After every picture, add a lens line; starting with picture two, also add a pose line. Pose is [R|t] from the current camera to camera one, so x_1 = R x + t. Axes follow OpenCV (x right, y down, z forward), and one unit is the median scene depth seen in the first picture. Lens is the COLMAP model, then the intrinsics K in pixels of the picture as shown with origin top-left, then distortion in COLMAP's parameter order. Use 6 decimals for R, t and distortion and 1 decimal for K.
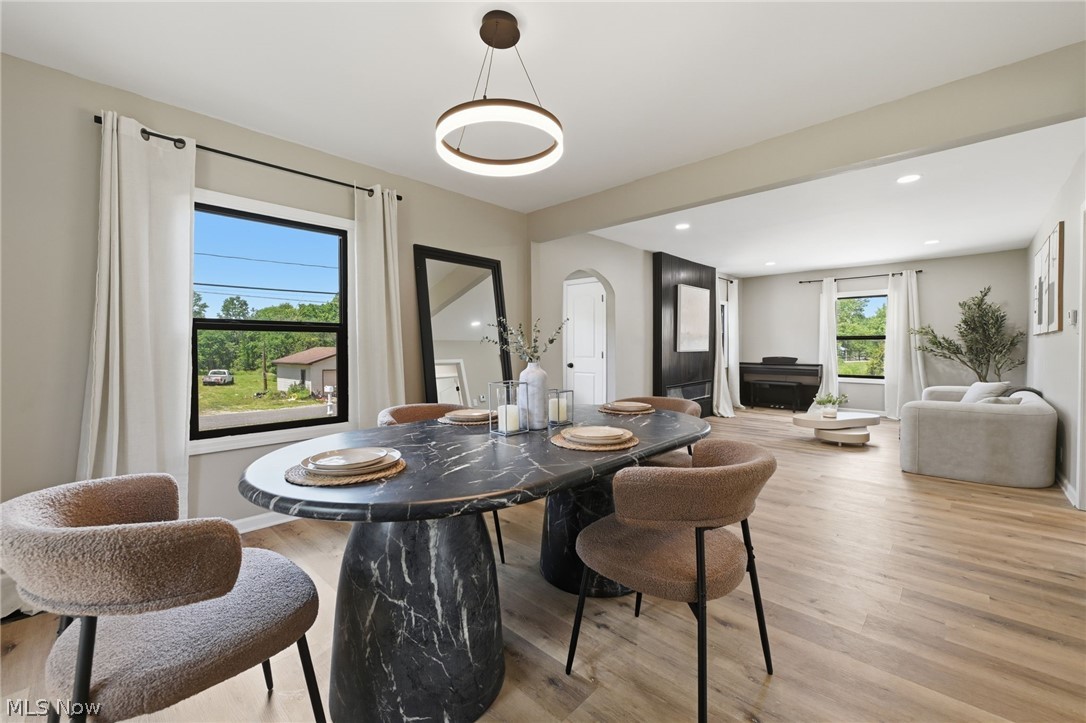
lens RADIAL K [[438.1, 0, 541.7], [0, 438.1, 358.8], [0, 0, 1]] dist [-0.002793, 0.000067]
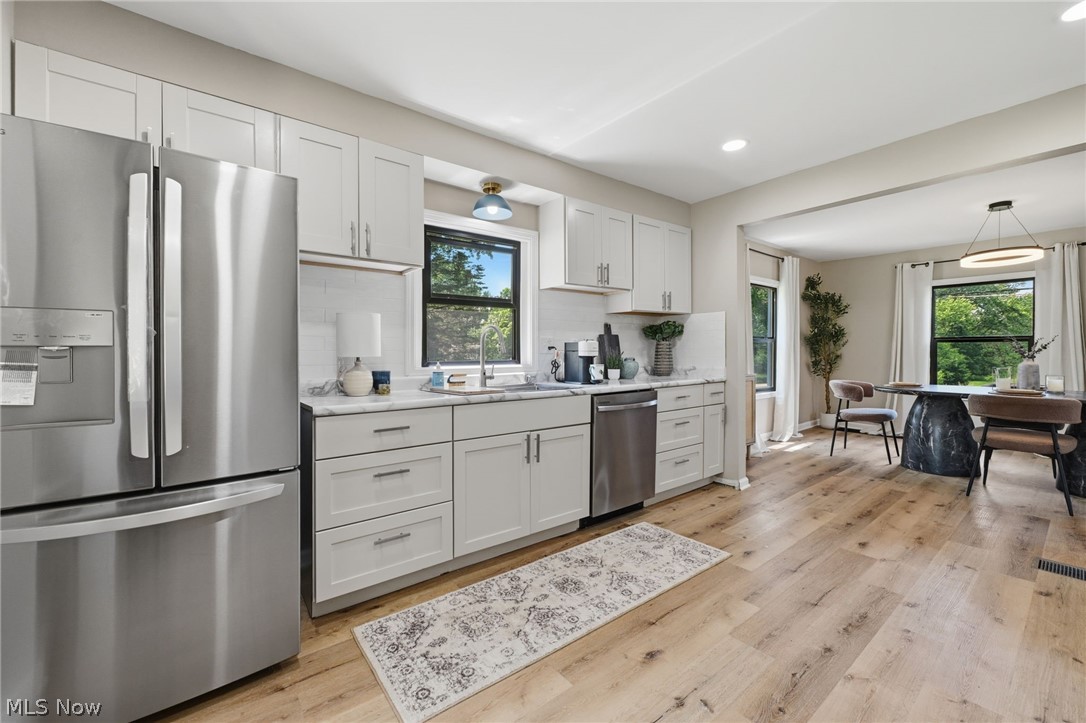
lens RADIAL K [[429.7, 0, 546.6], [0, 429.7, 353.7], [0, 0, 1]] dist [-0.006435, 0.000047]
pose [[-0.141499, 0.006182, -0.989919, 0.686783], [-0.021521, 0.999725, 0.009319, 0.005194], [0.989704, 0.022622, -0.141327, -0.273735]]
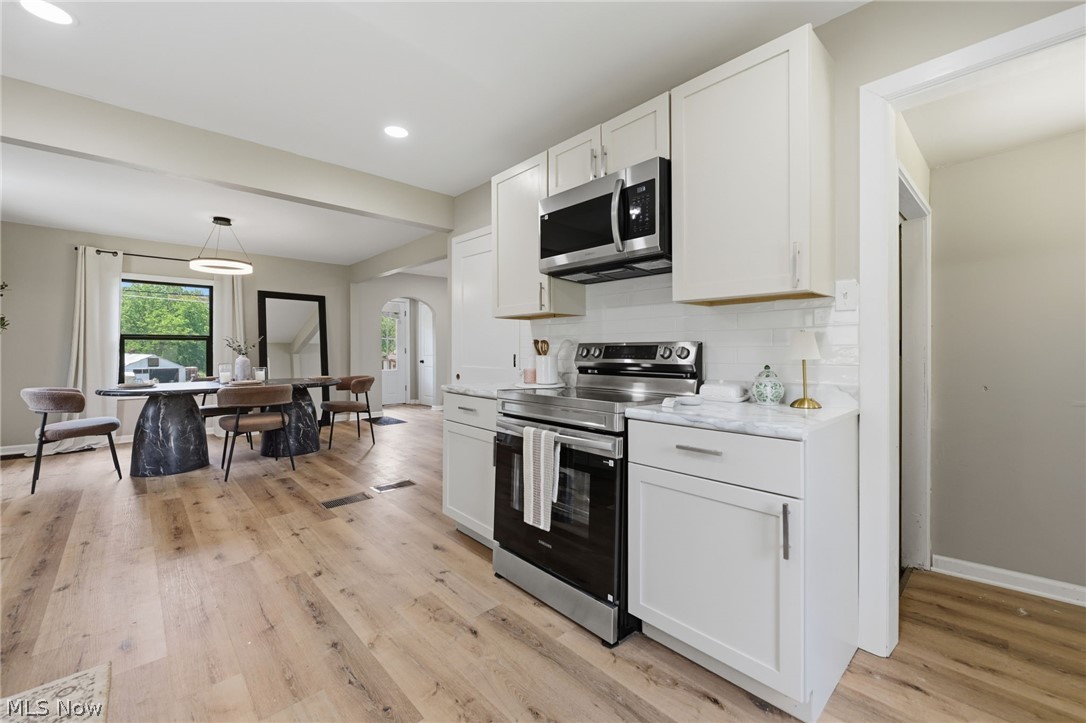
lens RADIAL K [[438.1, 0, 540.1], [0, 438.1, 357.4], [0, 0, 1]] dist [-0.002793, 0.000067]
pose [[0.998059, 0.004187, -0.062138, 0.548256], [-0.004530, 0.999975, -0.005379, 0.008180], [0.062114, 0.005650, 0.998053, -0.398547]]
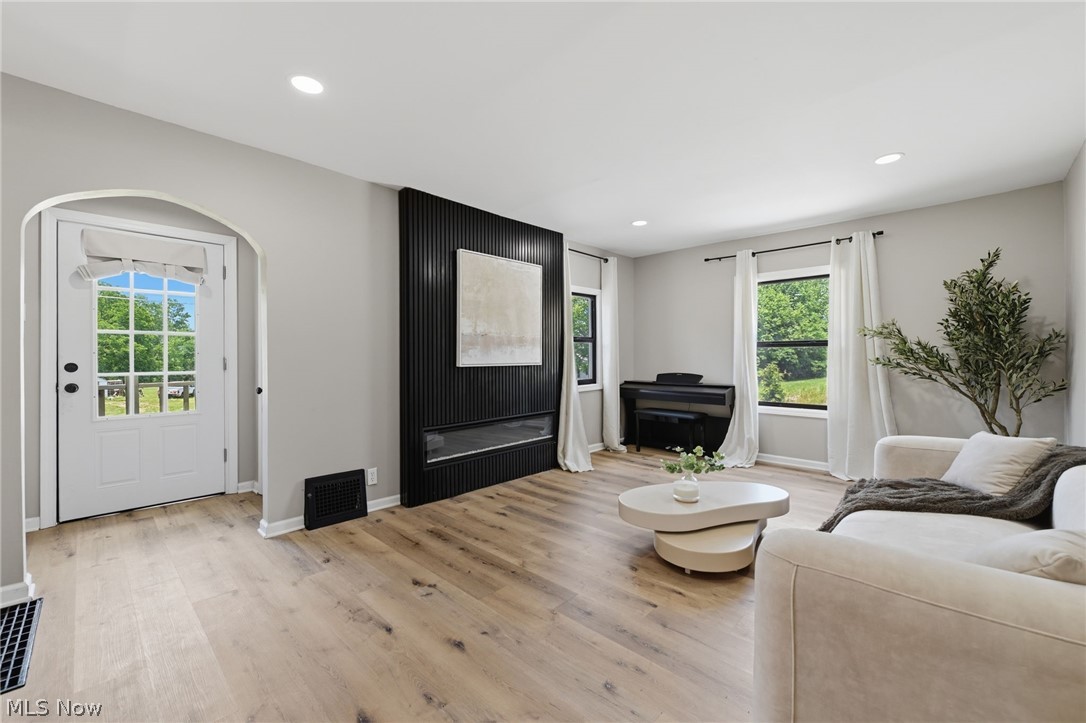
lens RADIAL K [[438.1, 0, 541.0], [0, 438.1, 359.6], [0, 0, 1]] dist [-0.002793, 0.000067]
pose [[0.999988, 0.001473, 0.004673, 0.416624], [-0.001362, 0.999719, -0.023680, -0.011262], [-0.004707, 0.023673, 0.999709, 0.424430]]
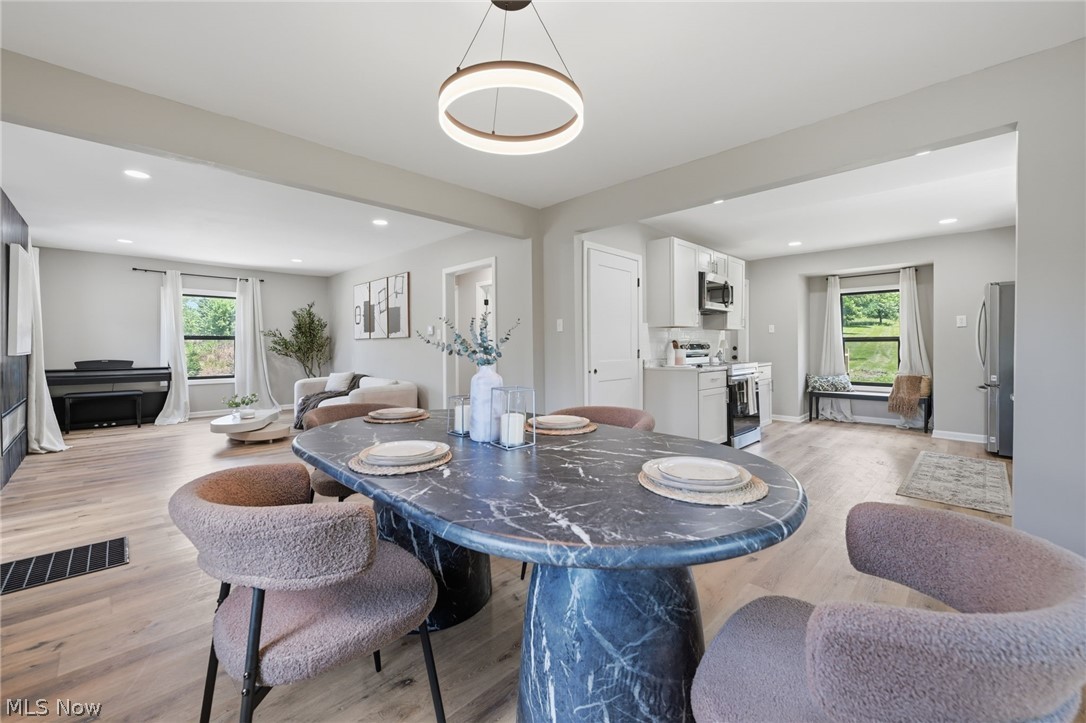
lens RADIAL K [[438.1, 0, 546.6], [0, 438.1, 342.7], [0, 0, 1]] dist [-0.002793, 0.000067]
pose [[0.013326, 0.008516, 0.999875, -0.274028], [0.028386, 0.999557, -0.008891, -0.007944], [-0.999508, 0.028501, 0.013079, 0.263218]]
